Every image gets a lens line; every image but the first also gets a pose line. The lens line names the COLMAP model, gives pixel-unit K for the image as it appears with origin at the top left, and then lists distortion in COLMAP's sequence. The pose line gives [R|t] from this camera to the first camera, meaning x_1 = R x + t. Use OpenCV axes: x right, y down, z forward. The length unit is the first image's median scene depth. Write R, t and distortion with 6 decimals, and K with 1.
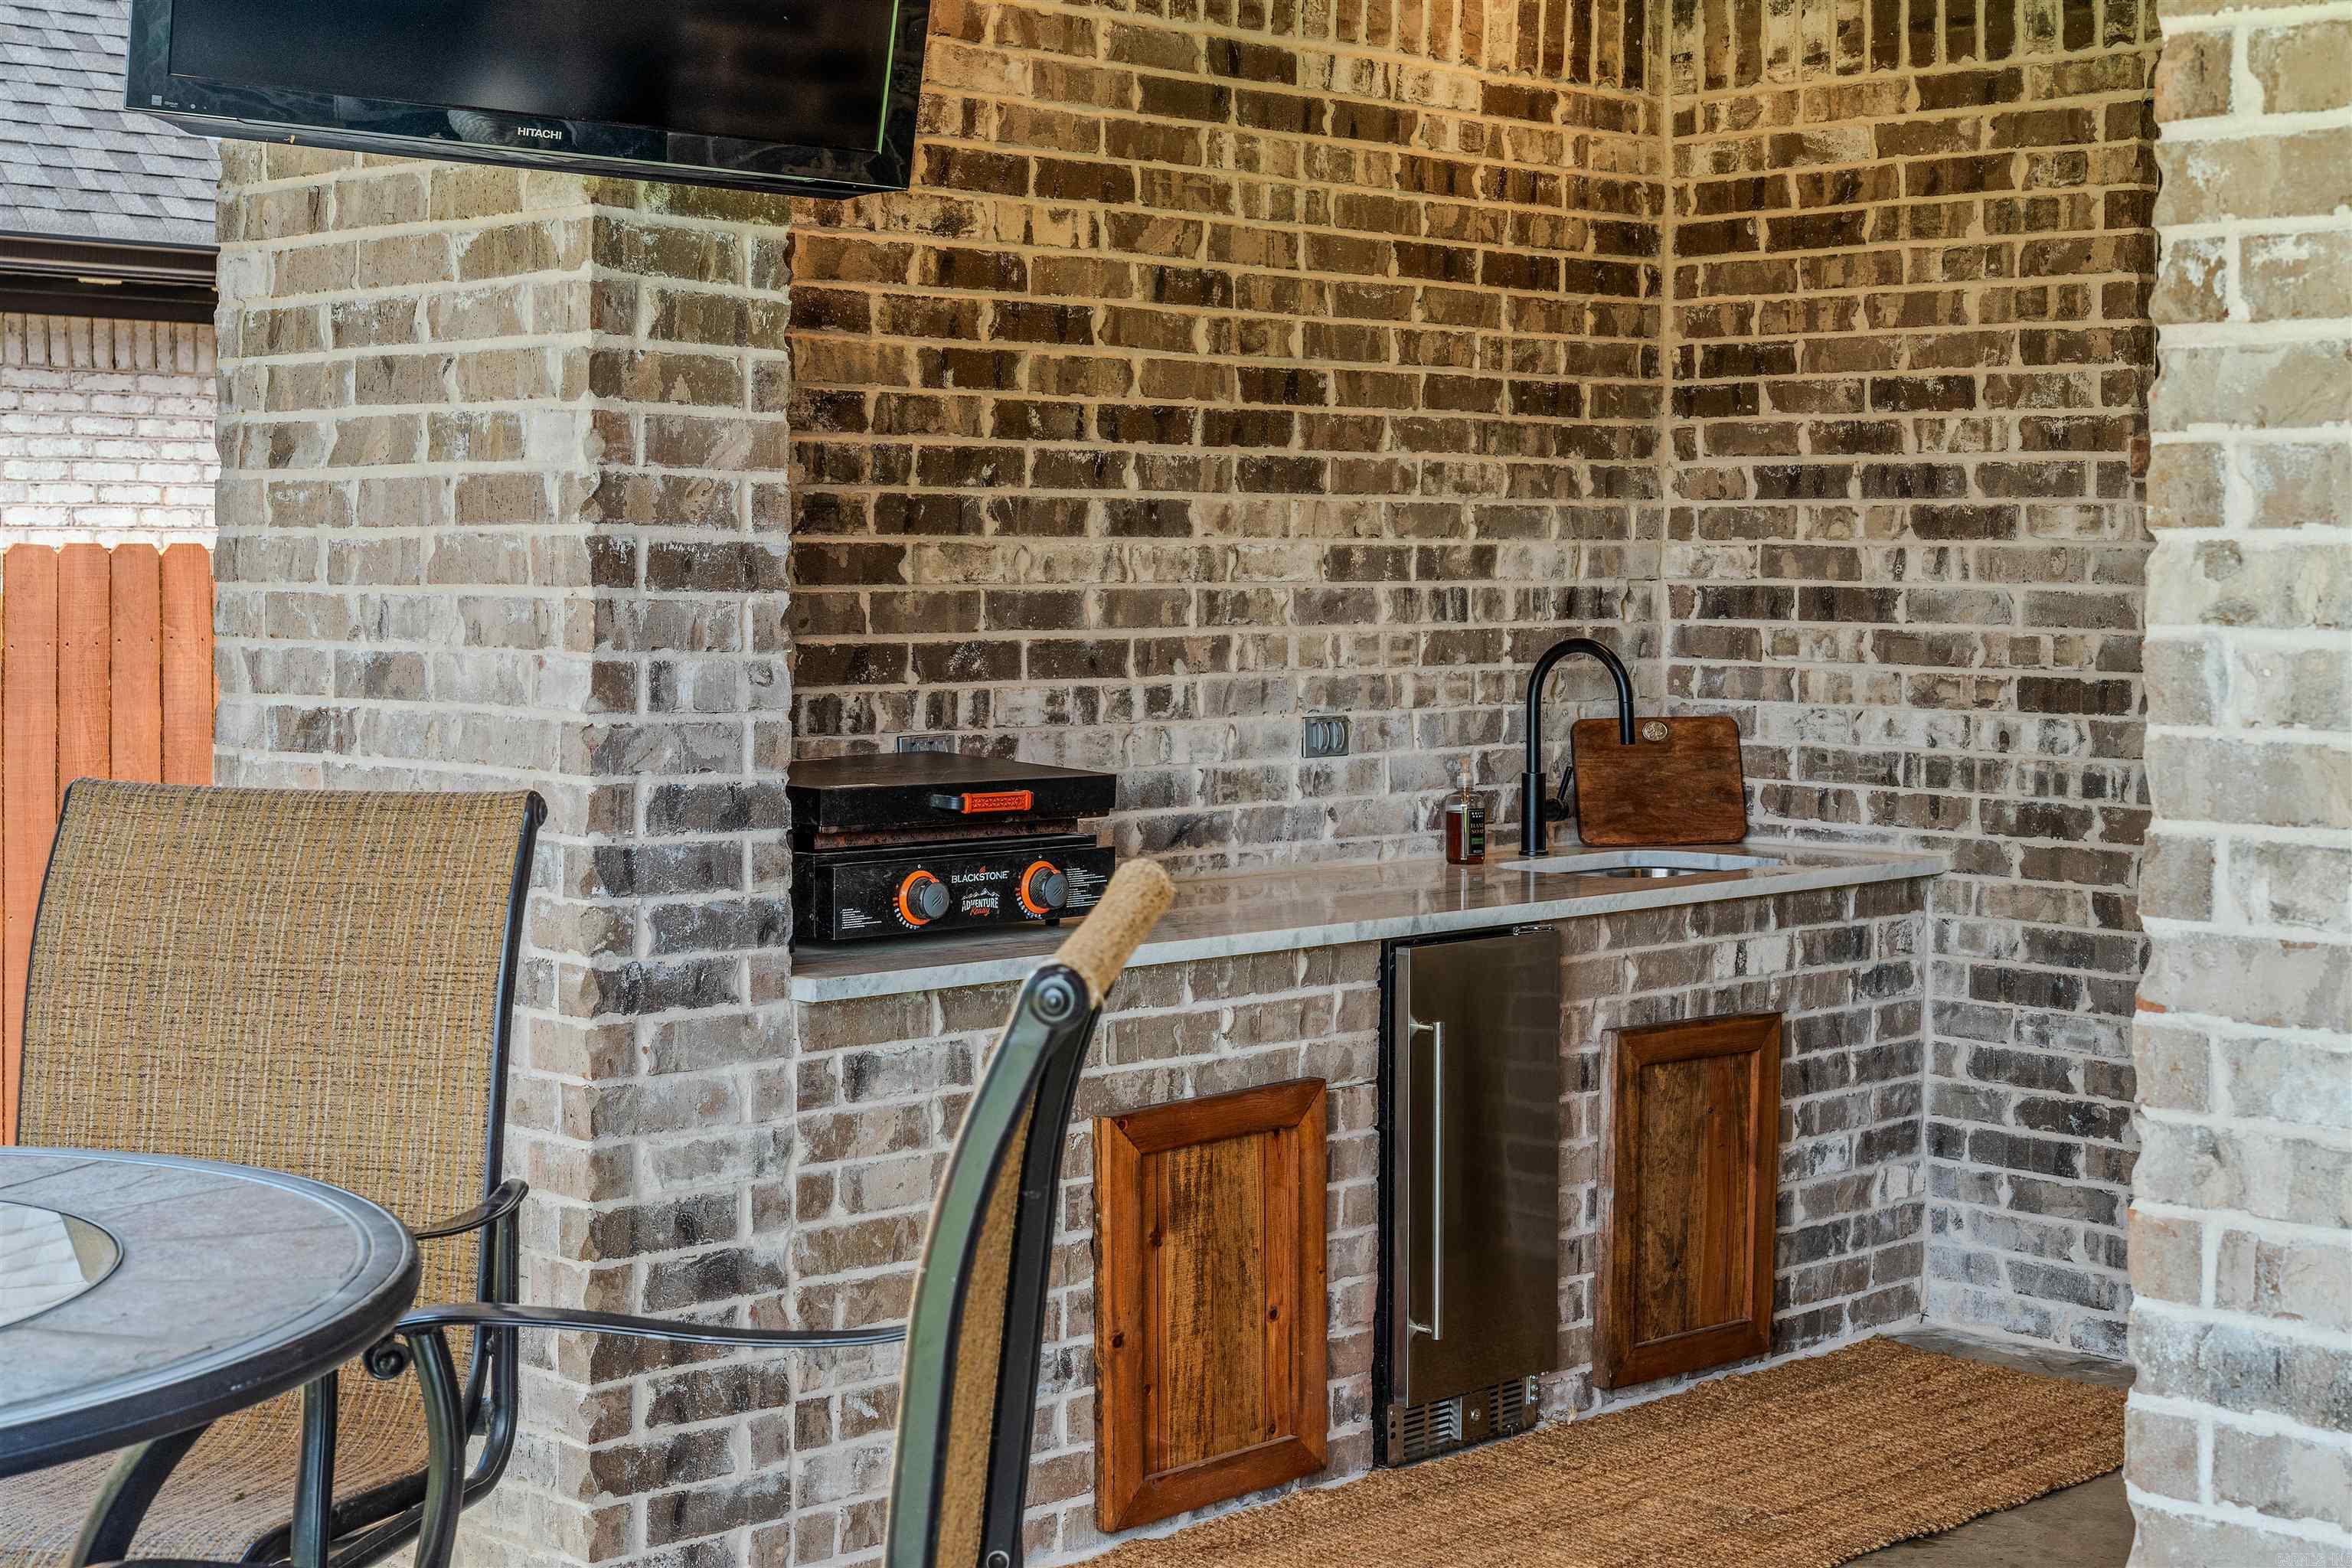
lens RADIAL K [[3373.8, 0, 1232.0], [0, 3373.8, 694.8], [0, 0, 1]] dist [0.009497, 0.000000]
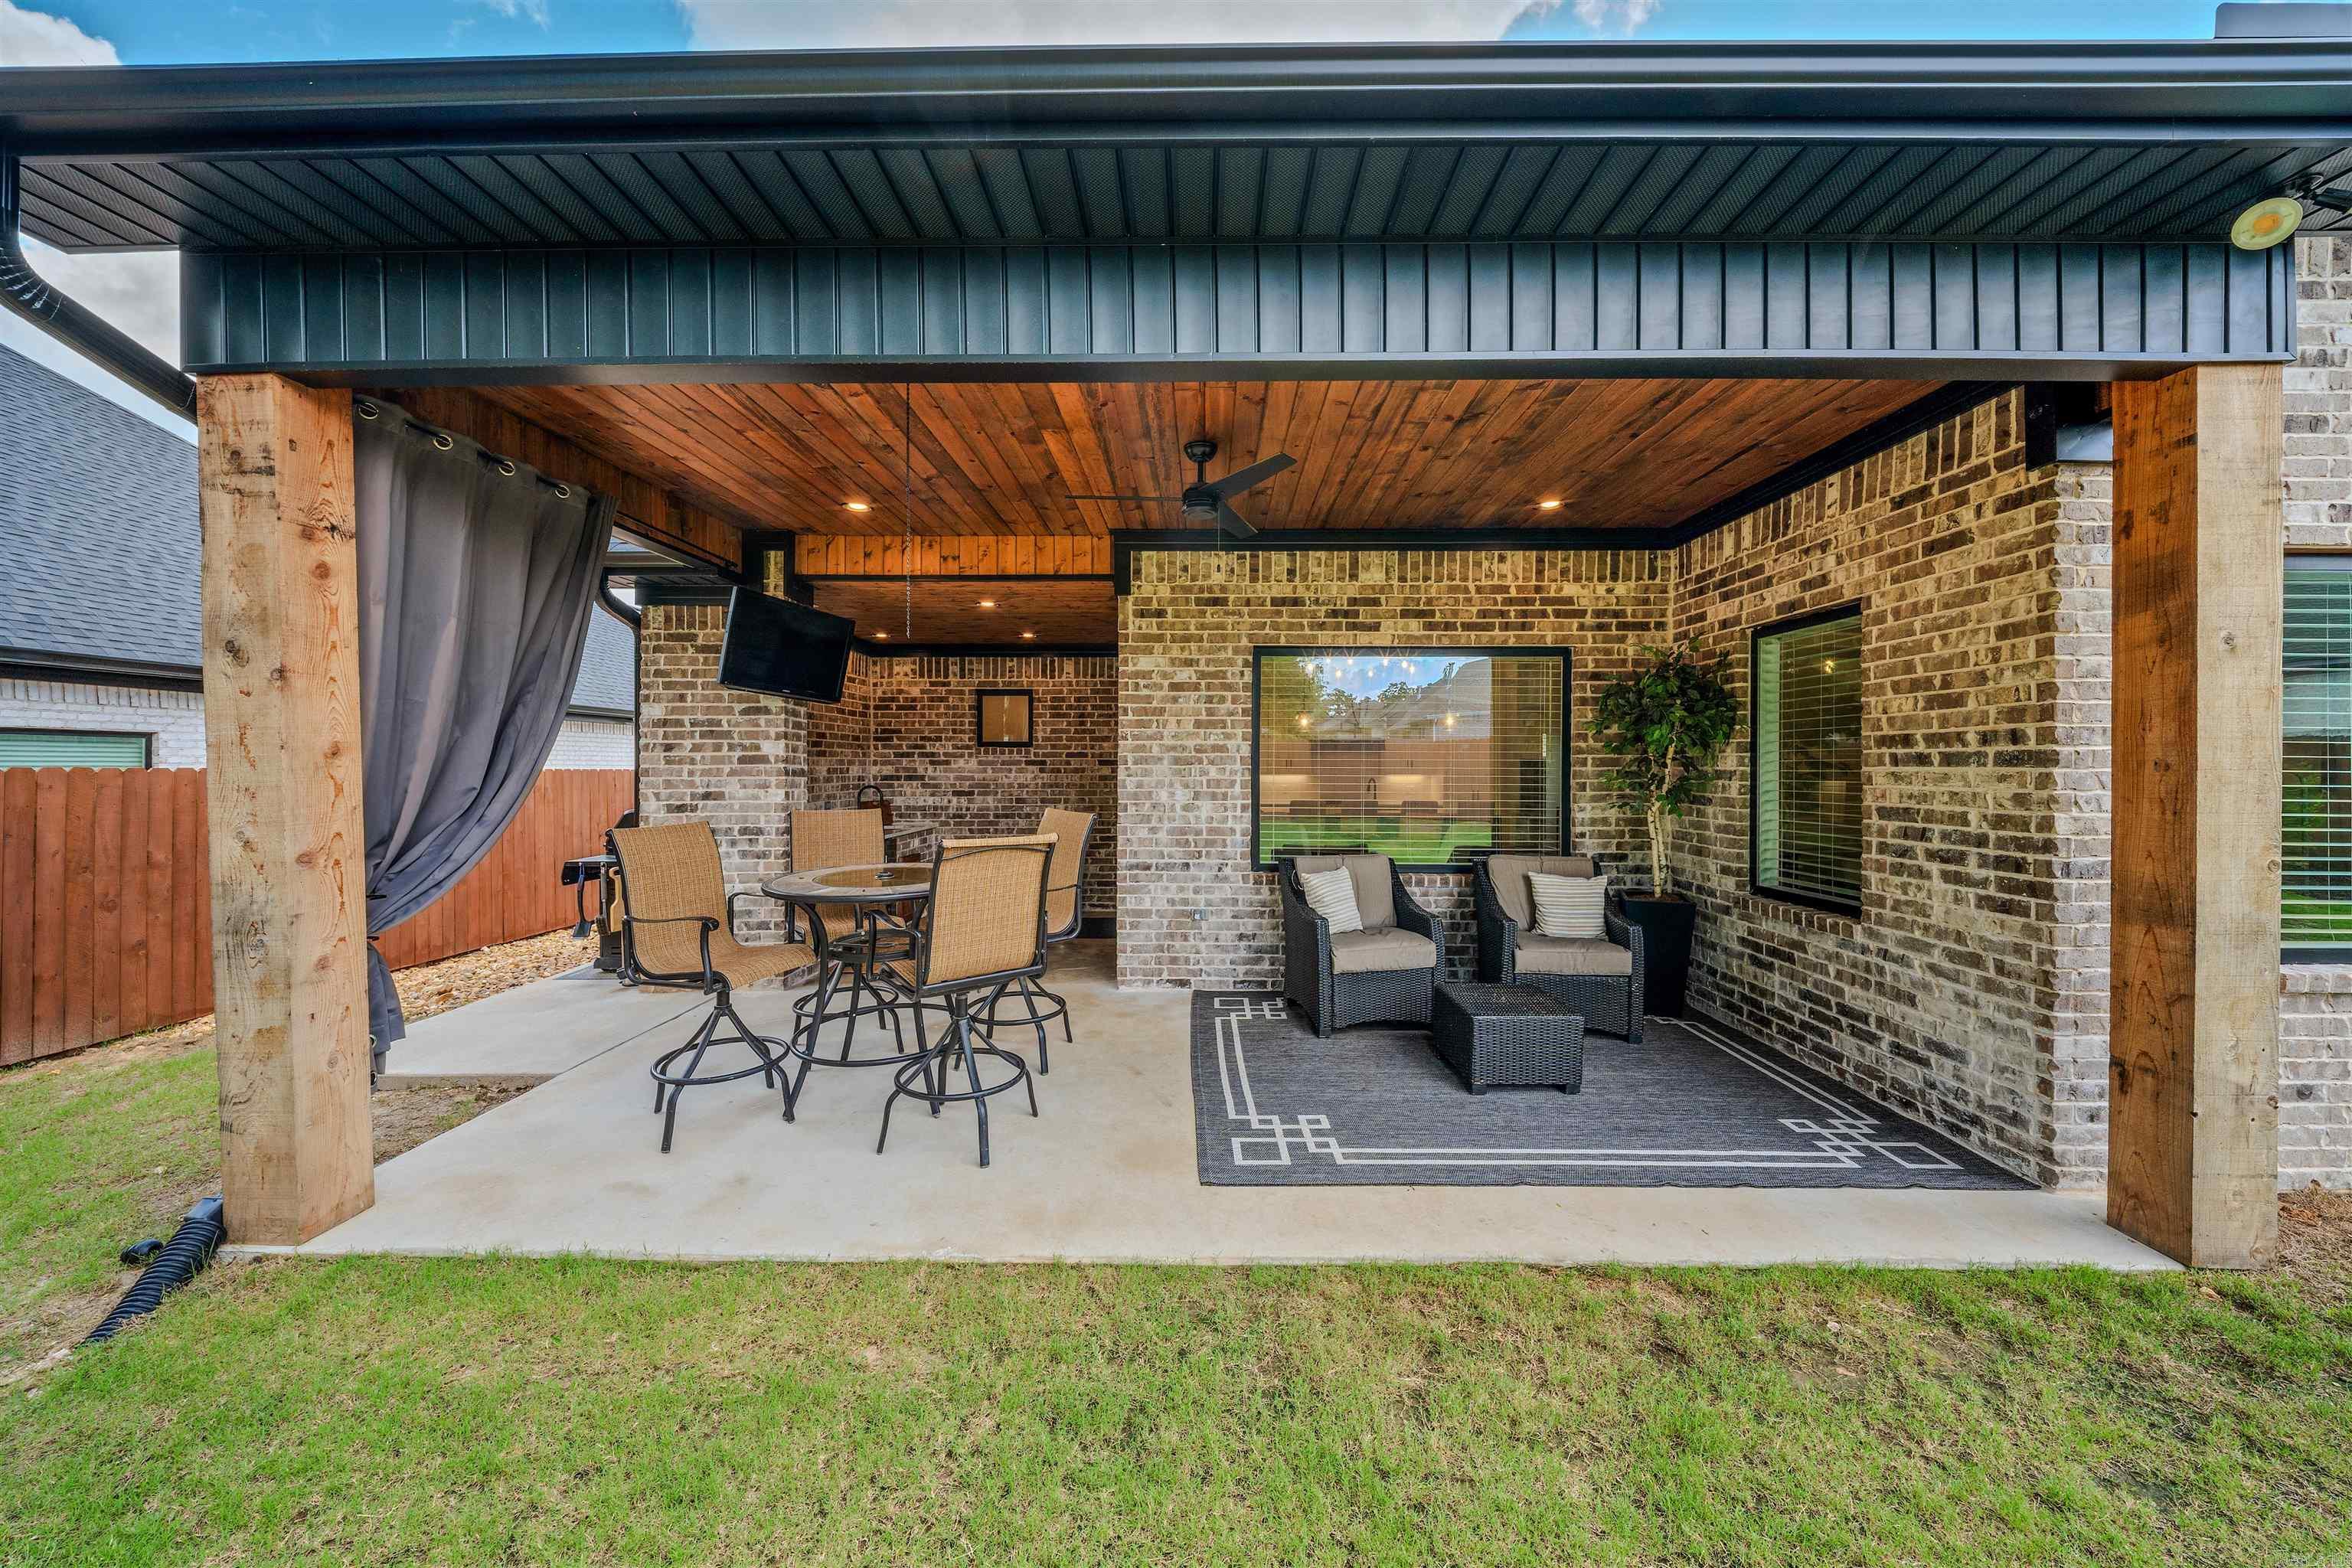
lens RADIAL K [[860.2, 0, 1186.8], [0, 860.2, 770.9], [0, 0, 1]] dist [0.004428, -0.002120]
pose [[0.704015, -0.009305, 0.710124, -0.631110], [0.035119, 0.999147, -0.021724, 0.008911], [-0.709316, 0.040233, 0.703741, -0.340646]]
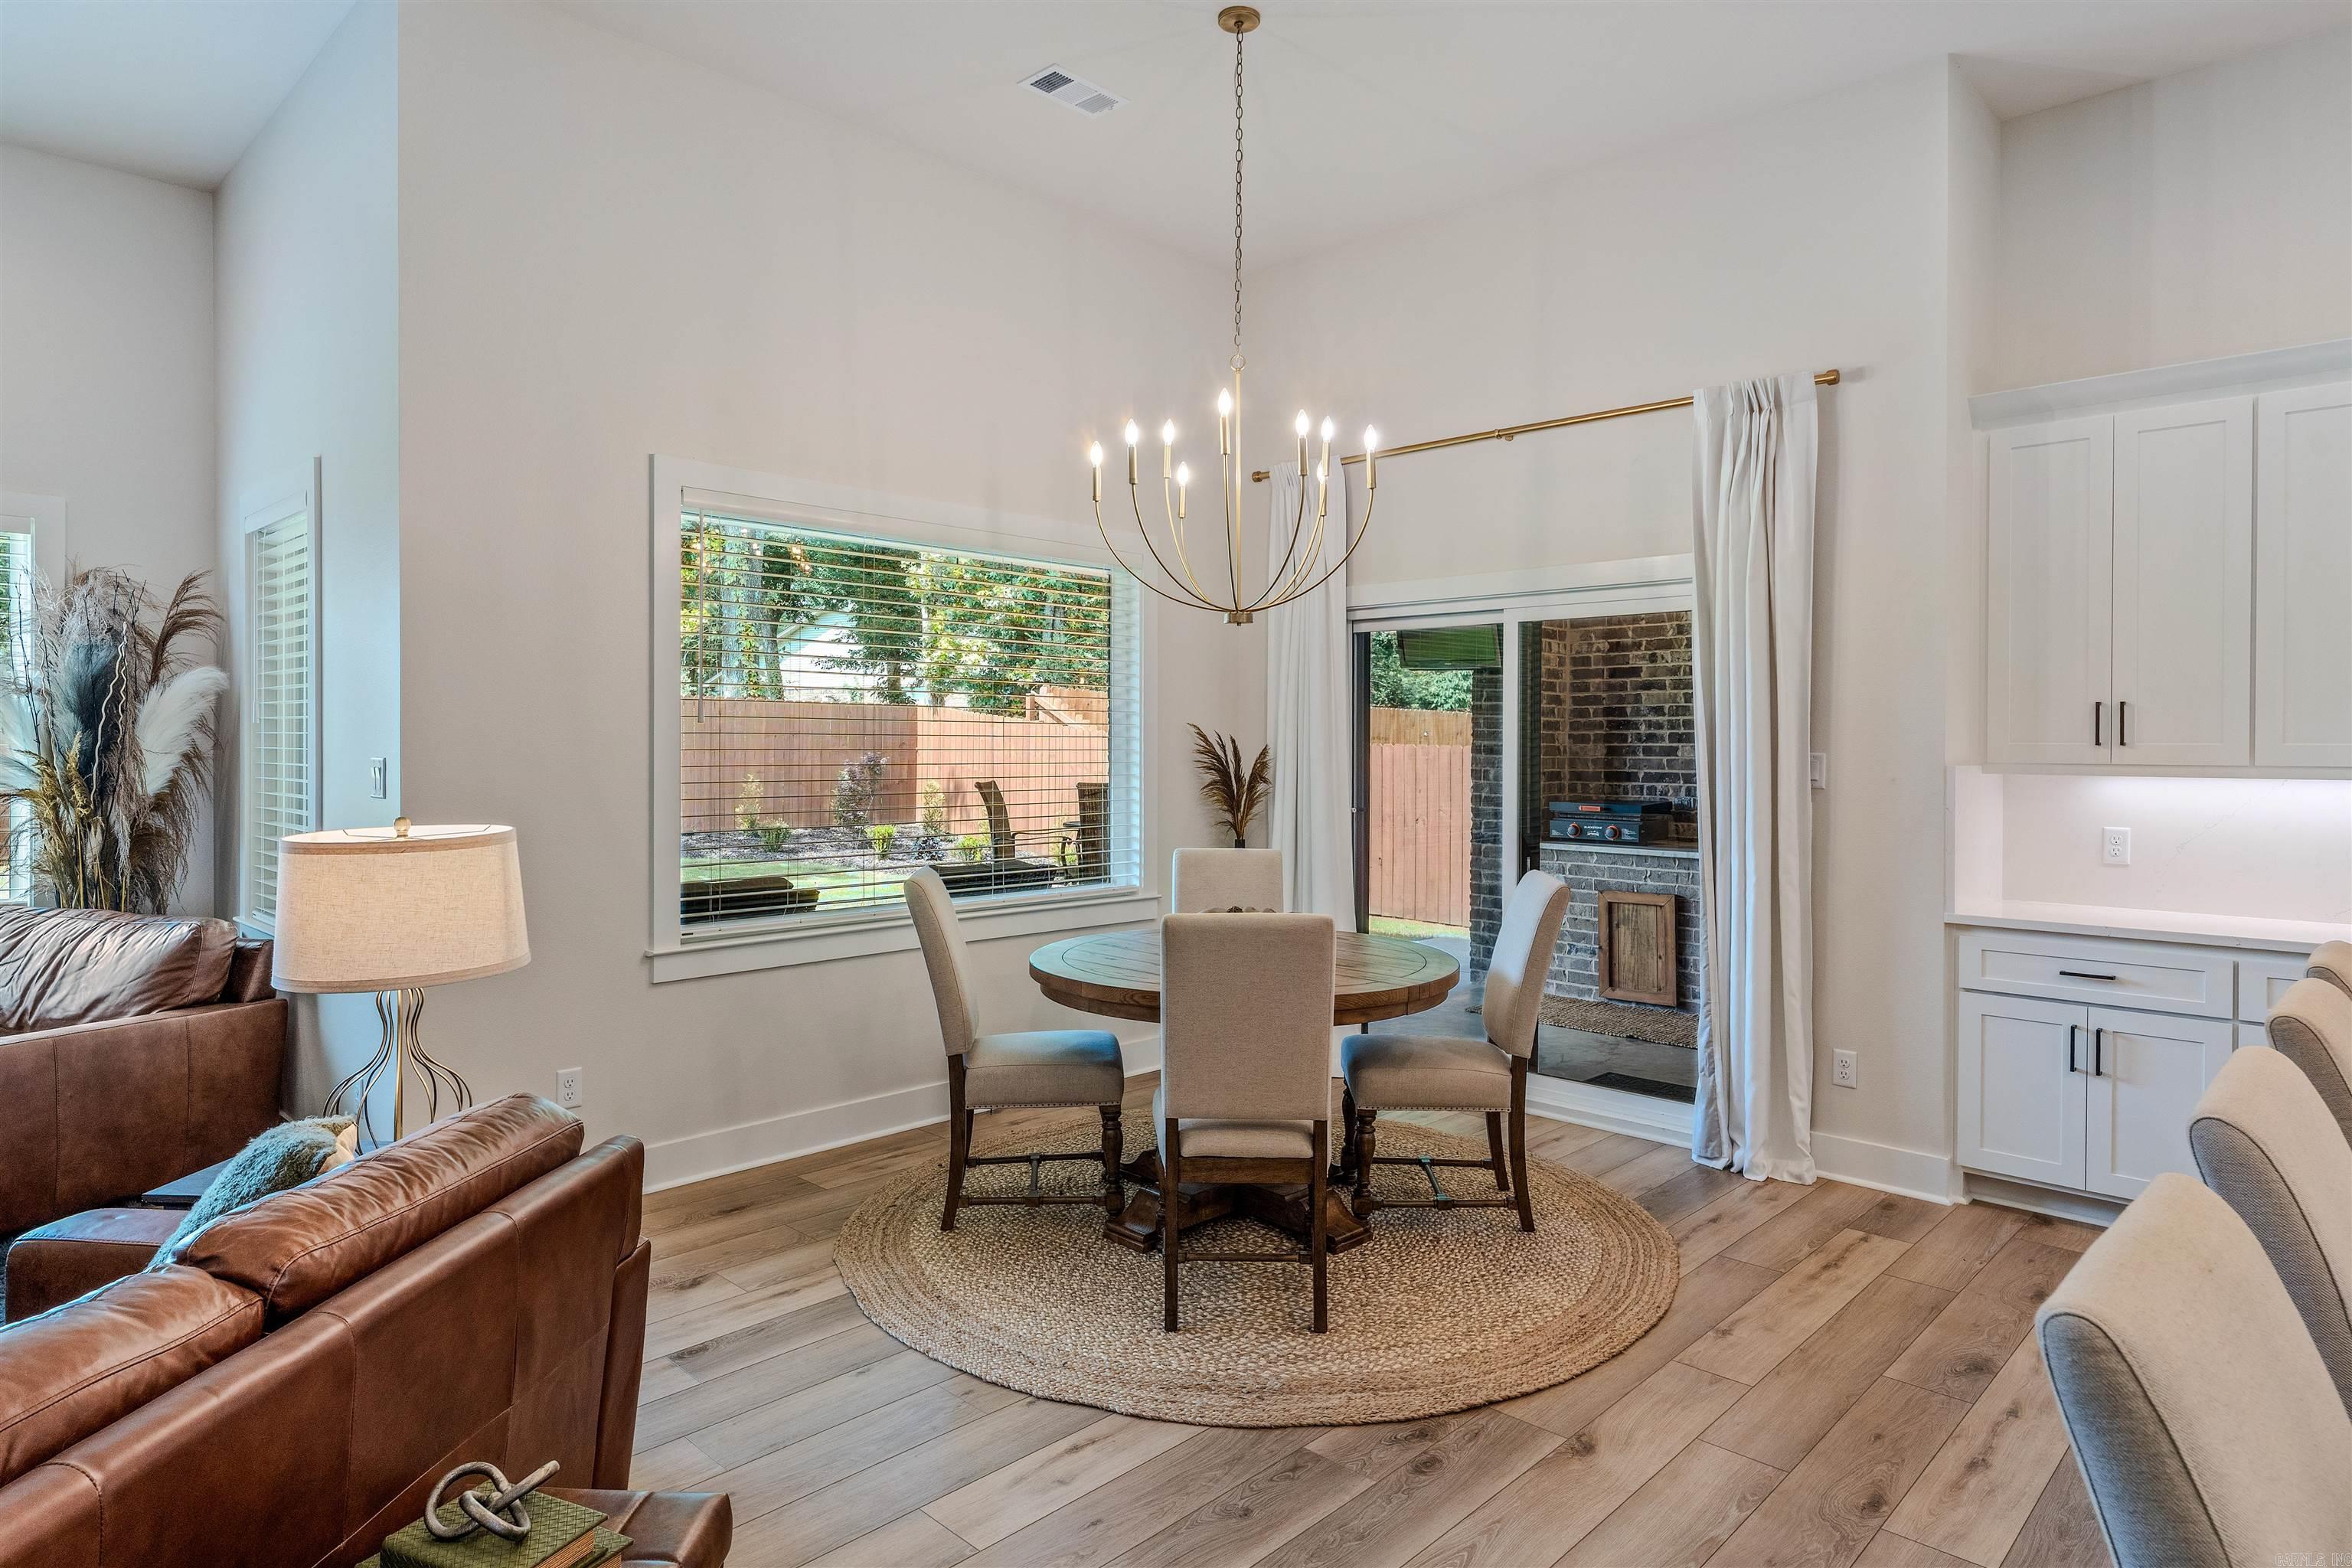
lens RADIAL K [[1343.4, 0, 1205.6], [0, 1343.4, 750.5], [0, 0, 1]] dist [-0.003196, 0.002852]
pose [[0.047518, -0.003957, -0.998863, 1.303262], [-0.051568, 0.998649, -0.006410, -0.003164], [0.997538, 0.051814, 0.047249, 0.401364]]
